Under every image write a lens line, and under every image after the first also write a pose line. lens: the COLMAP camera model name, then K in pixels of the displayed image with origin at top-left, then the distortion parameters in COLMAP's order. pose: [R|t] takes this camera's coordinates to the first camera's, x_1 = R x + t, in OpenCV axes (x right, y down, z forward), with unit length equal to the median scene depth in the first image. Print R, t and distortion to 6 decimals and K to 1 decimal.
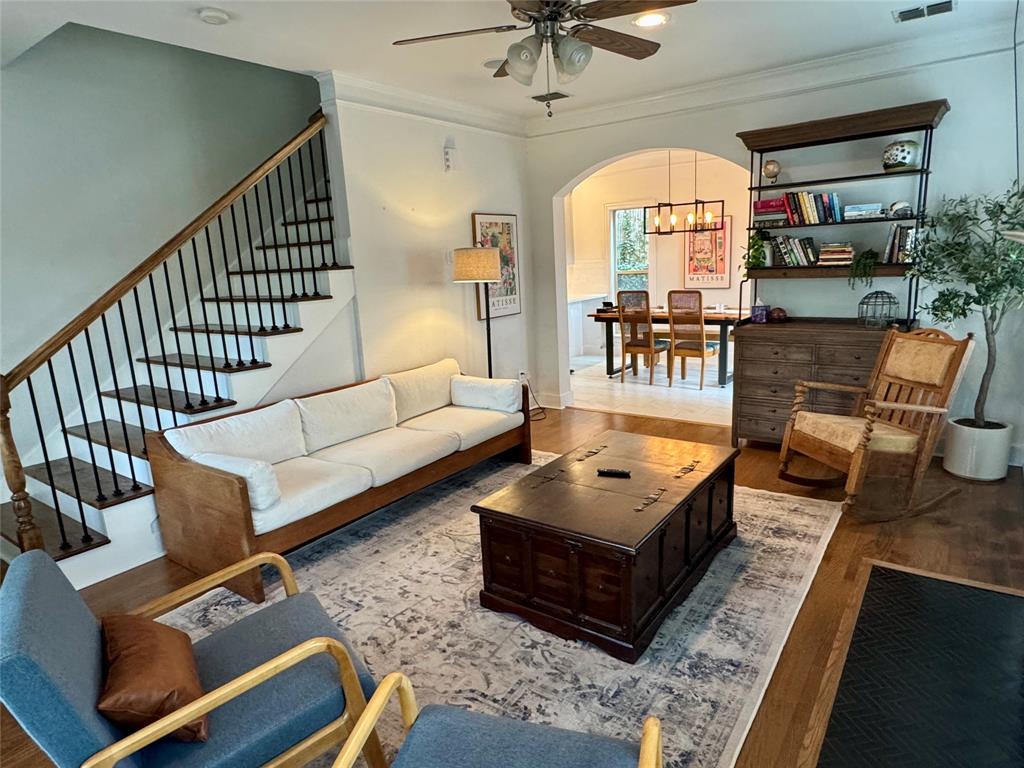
lens RADIAL K [[614.2, 0, 510.4], [0, 614.2, 387.3], [0, 0, 1]] dist [-0.004744, 0.000050]
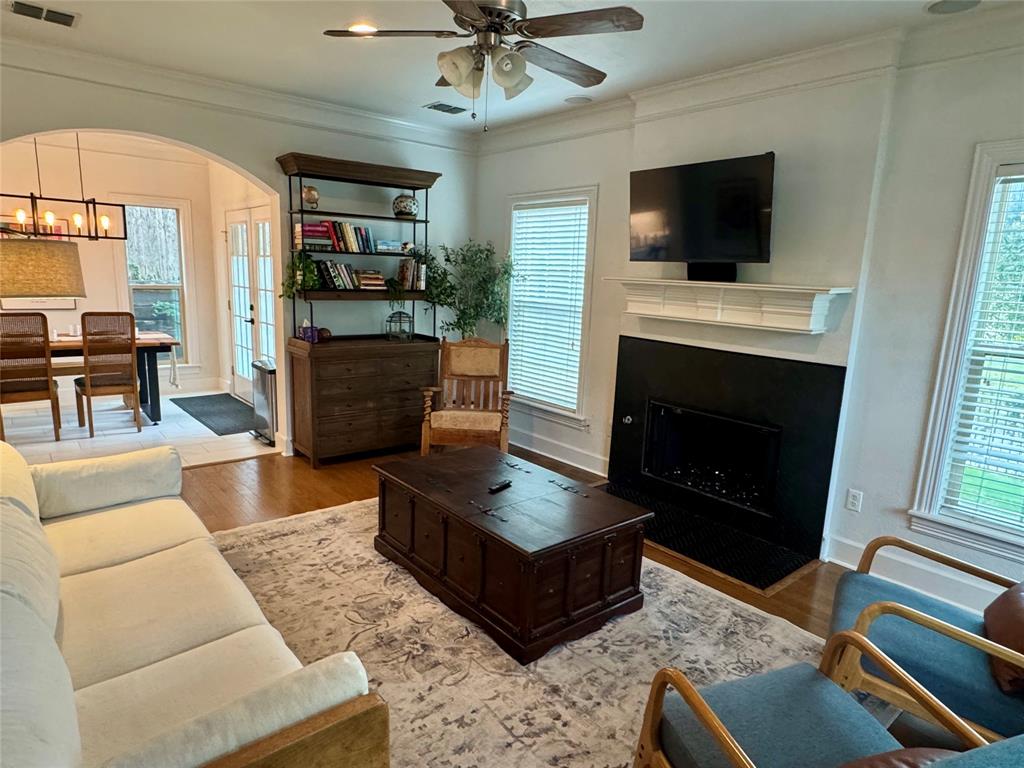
lens RADIAL K [[614.2, 0, 507.7], [0, 614.2, 385.0], [0, 0, 1]] dist [-0.004744, 0.000050]
pose [[0.244751, -0.119928, 0.962140, -0.559329], [0.153543, 0.984593, 0.083668, -0.079718], [-0.957351, 0.127252, 0.259394, 0.480042]]
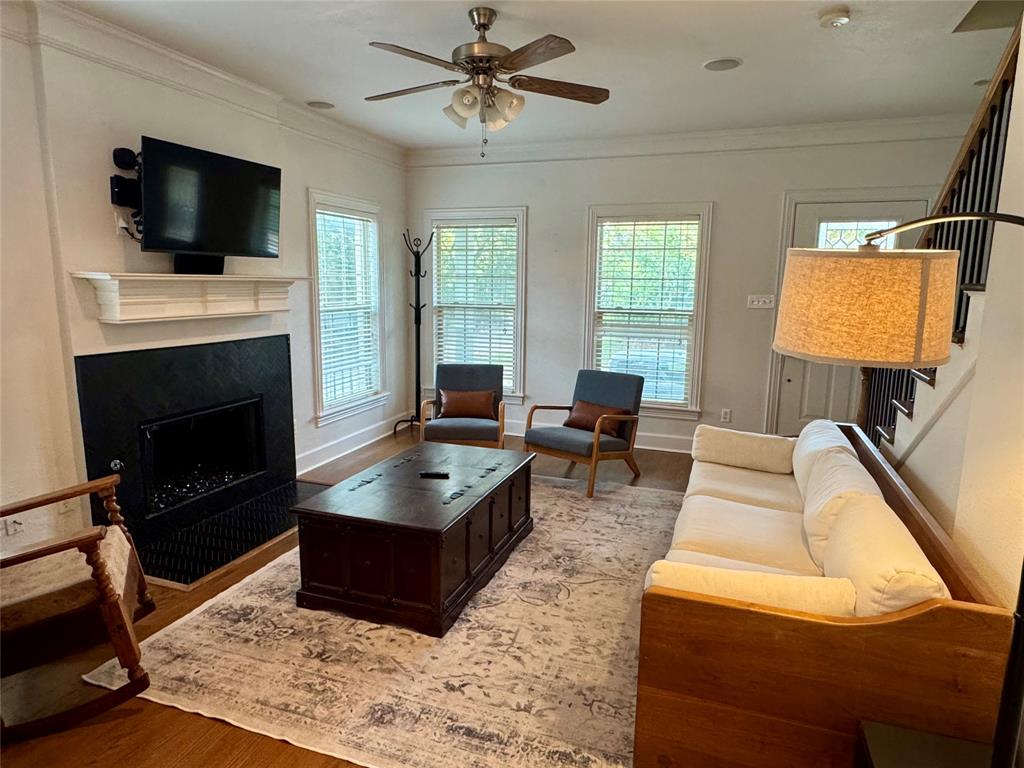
lens RADIAL K [[614.2, 0, 507.7], [0, 614.2, 384.1], [0, 0, 1]] dist [-0.004744, 0.000050]
pose [[-0.960562, 0.084950, -0.264770, 0.222253], [-0.021099, 0.927179, 0.374025, -0.297779], [0.277263, 0.364861, -0.888821, 1.355925]]
